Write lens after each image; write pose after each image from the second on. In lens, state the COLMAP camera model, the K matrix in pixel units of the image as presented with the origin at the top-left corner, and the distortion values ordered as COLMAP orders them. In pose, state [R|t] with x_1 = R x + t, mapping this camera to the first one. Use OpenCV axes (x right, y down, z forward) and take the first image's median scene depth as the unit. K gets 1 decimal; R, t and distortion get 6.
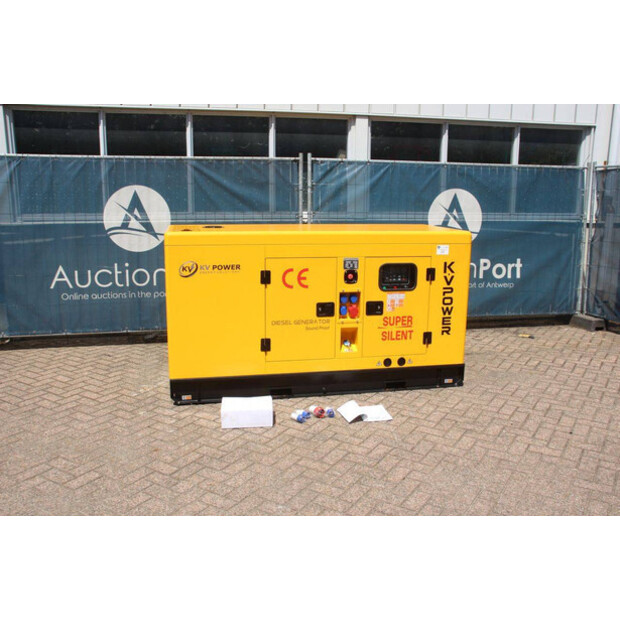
lens RADIAL K [[588.8, 0, 312.4], [0, 588.8, 313.2], [0, 0, 1]] dist [-0.069036, 0.000000]
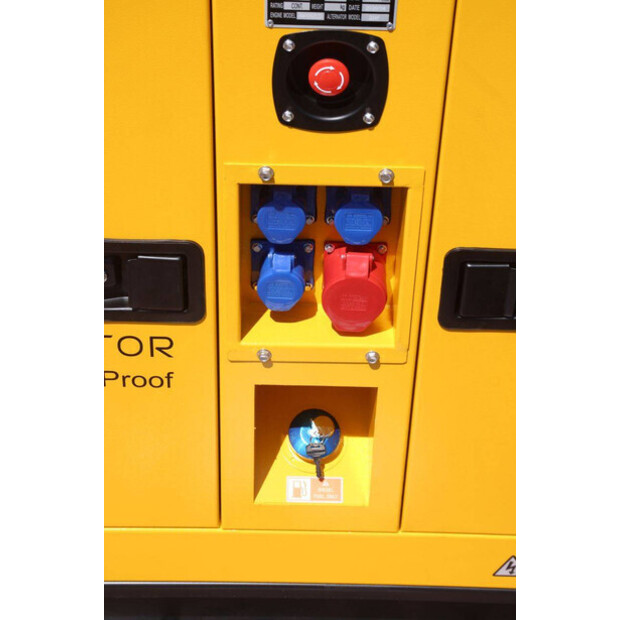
lens RADIAL K [[1464.4, 0, 313.1], [0, 1464.4, 308.6], [0, 0, 1]] dist [0.434906, 0.000000]
pose [[0.977588, 0.147698, -0.150022, 0.111254], [-0.057279, 0.872324, 0.485562, -0.165006], [0.202584, -0.466086, 0.861234, 0.681582]]
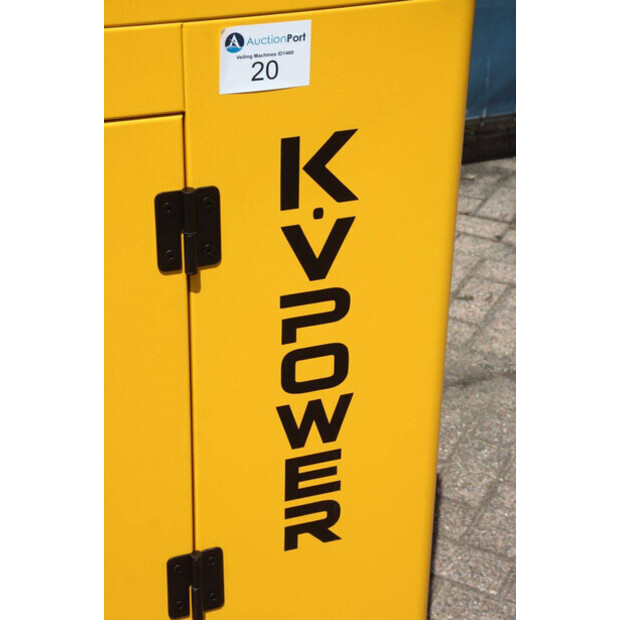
lens RADIAL K [[1464.4, 0, 308.6], [0, 1464.4, 311.0], [0, 0, 1]] dist [0.434906, 0.000000]
pose [[0.992104, -0.056829, 0.111805, 0.187709], [0.017734, 0.946059, 0.323508, -0.161923], [-0.124159, -0.318971, 0.939597, 0.645286]]
